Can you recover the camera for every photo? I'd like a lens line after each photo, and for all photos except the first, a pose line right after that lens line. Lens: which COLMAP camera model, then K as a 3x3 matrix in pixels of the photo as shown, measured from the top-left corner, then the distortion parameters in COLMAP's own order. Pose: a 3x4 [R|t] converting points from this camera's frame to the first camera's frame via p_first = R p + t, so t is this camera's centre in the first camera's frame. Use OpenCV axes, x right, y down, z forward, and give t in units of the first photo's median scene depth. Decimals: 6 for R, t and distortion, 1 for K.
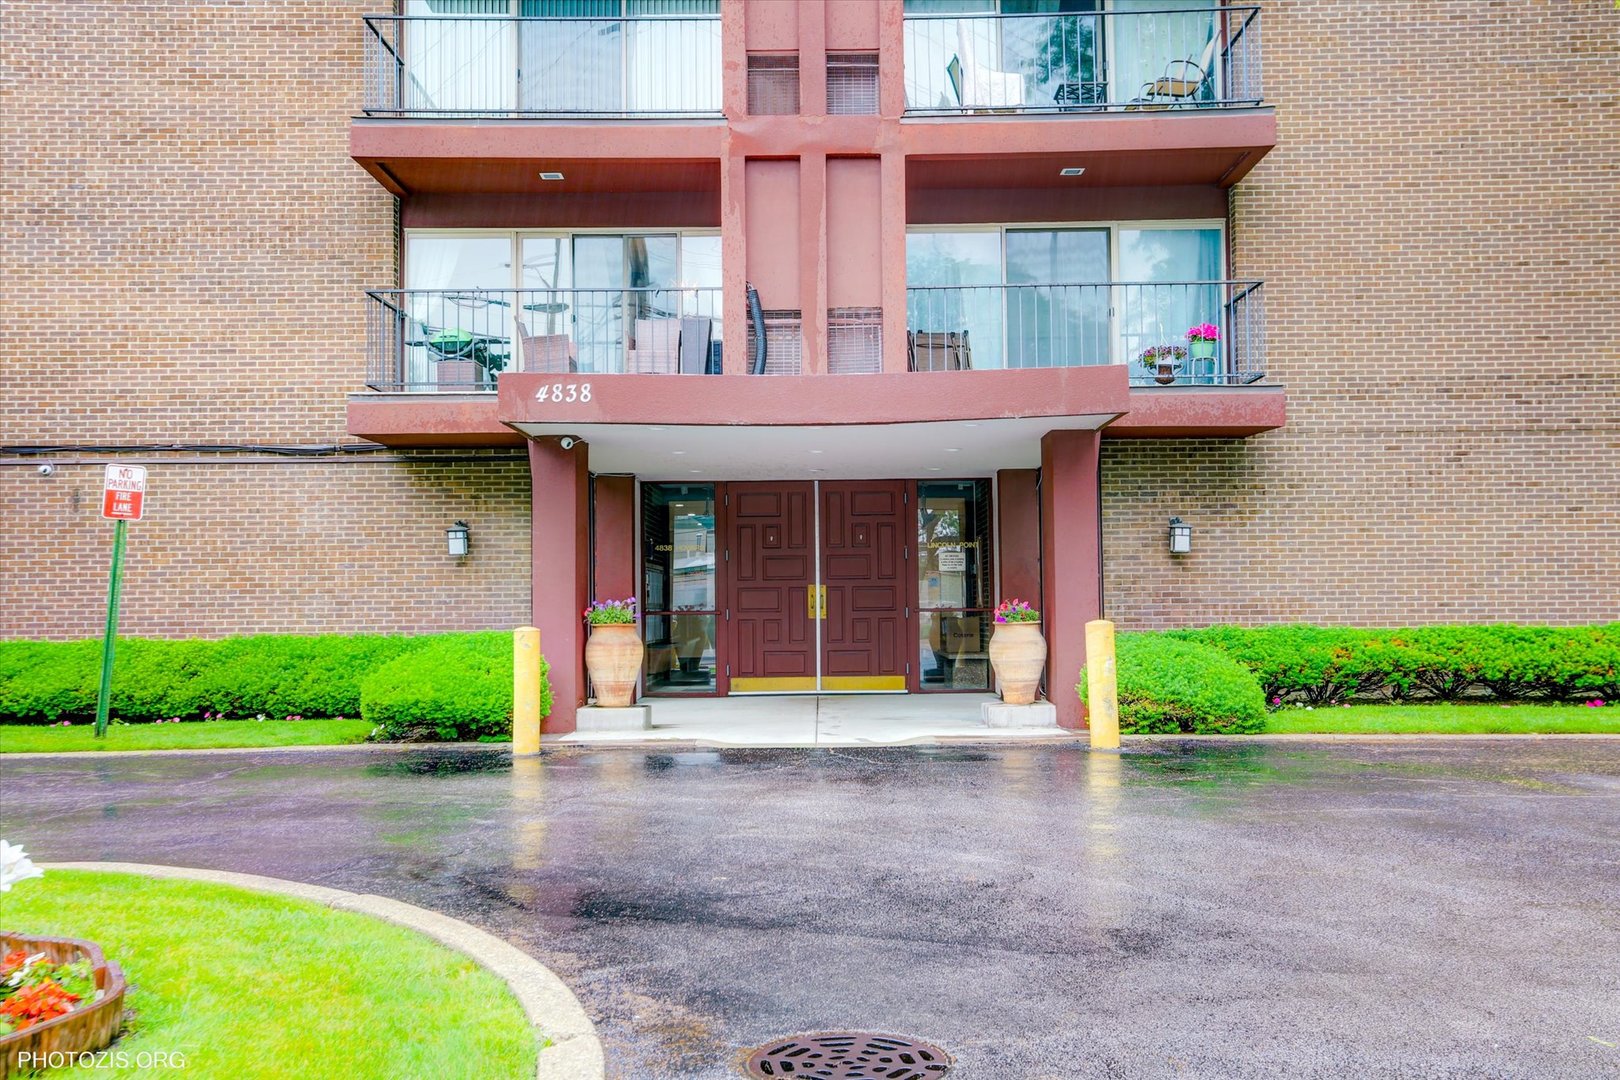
lens RADIAL K [[1586.8, 0, 803.5], [0, 1586.8, 544.8], [0, 0, 1]] dist [0.046288, 0.000000]
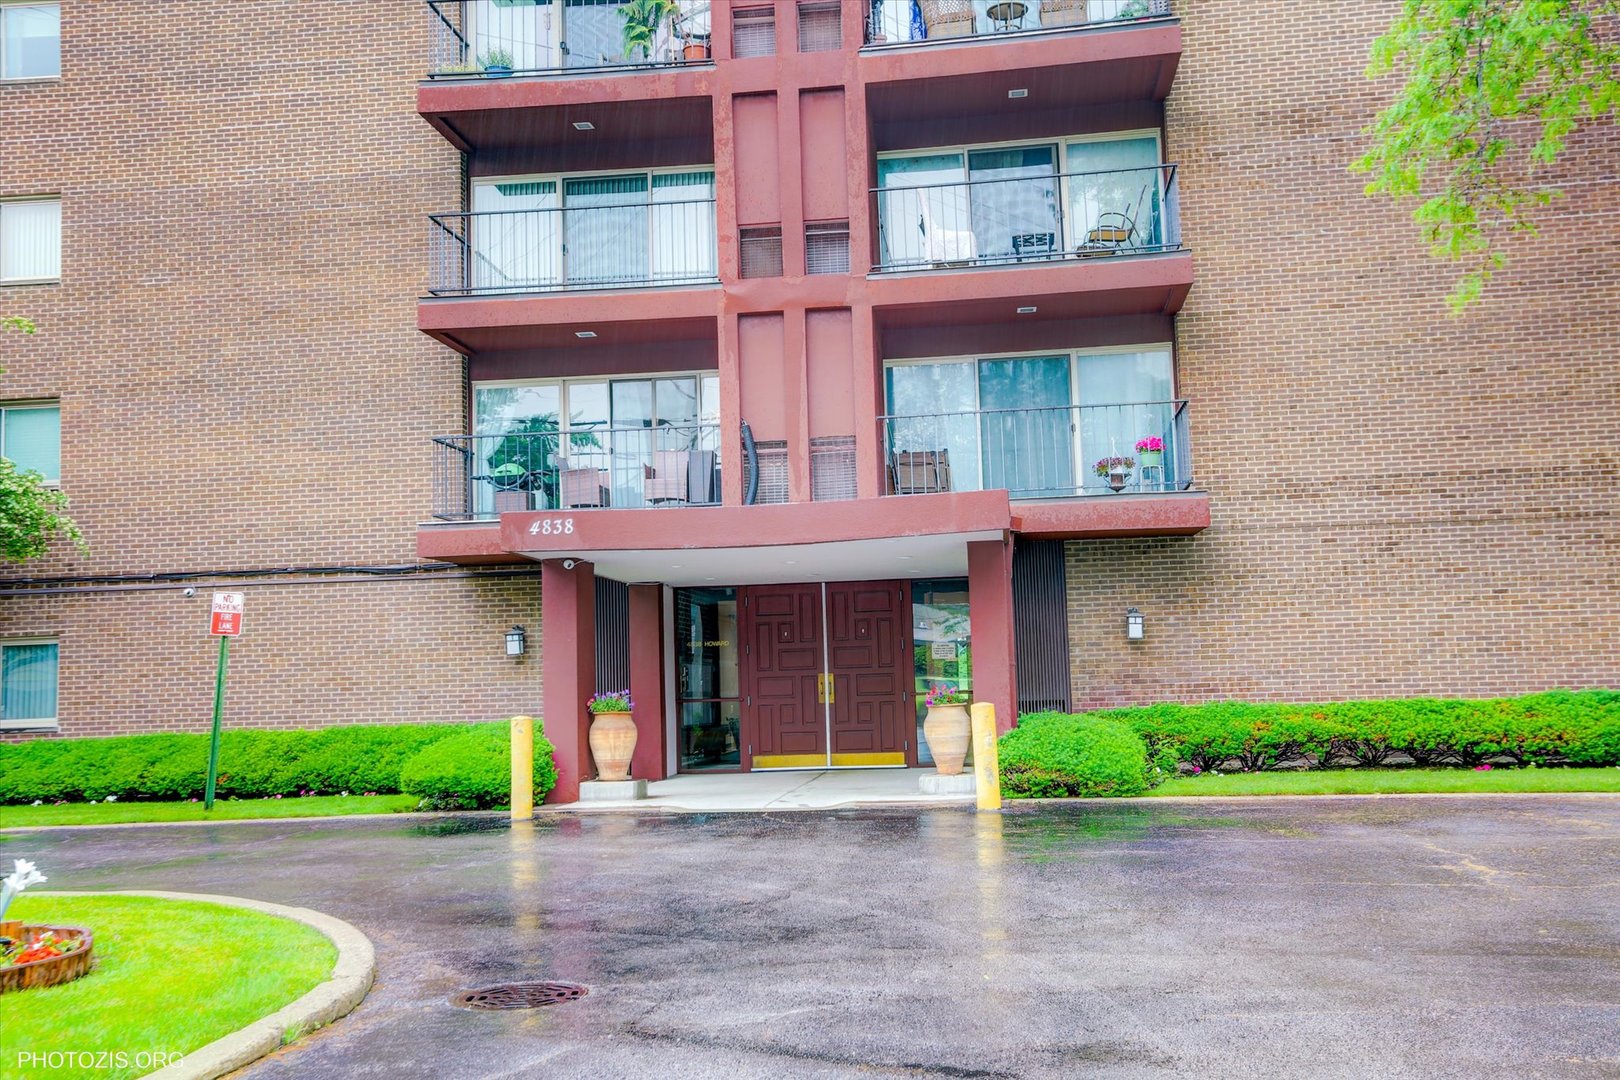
lens RADIAL K [[1586.8, 0, 799.0], [0, 1586.8, 546.7], [0, 0, 1]] dist [0.046288, 0.000000]
pose [[0.992009, -0.029914, -0.122569, 0.146887], [0.023827, 0.998423, -0.050826, -0.009132], [0.123897, 0.047500, 0.991158, -0.158468]]
